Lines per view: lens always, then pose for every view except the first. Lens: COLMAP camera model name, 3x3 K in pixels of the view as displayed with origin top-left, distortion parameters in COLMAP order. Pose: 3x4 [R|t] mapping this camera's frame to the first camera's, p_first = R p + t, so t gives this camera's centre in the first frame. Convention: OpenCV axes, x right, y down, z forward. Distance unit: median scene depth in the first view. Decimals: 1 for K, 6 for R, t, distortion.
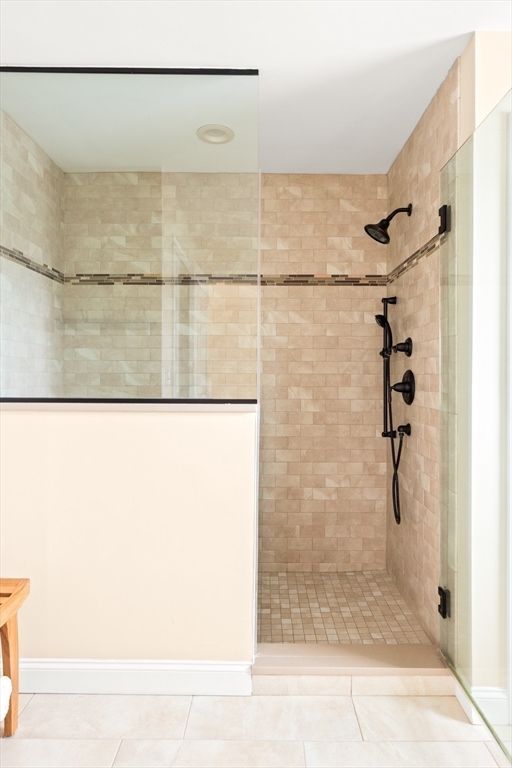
lens RADIAL K [[463.8, 0, 259.4], [0, 463.8, 373.3], [0, 0, 1]] dist [0.003275, 0.004456]
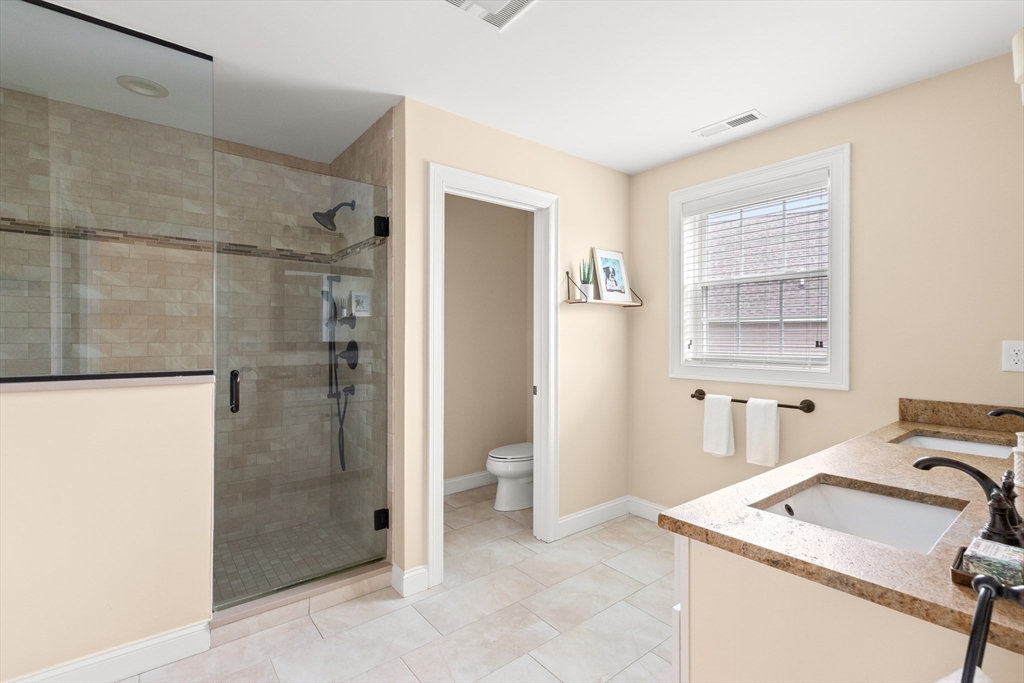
lens RADIAL K [[463.7, 0, 513.7], [0, 463.7, 343.9], [0, 0, 1]] dist [0.009457, 0.000032]
pose [[0.779341, -0.008154, 0.626547, -0.089522], [-0.002598, 0.999865, 0.016244, -0.015128], [-0.626594, -0.014288, 0.779215, -0.164415]]
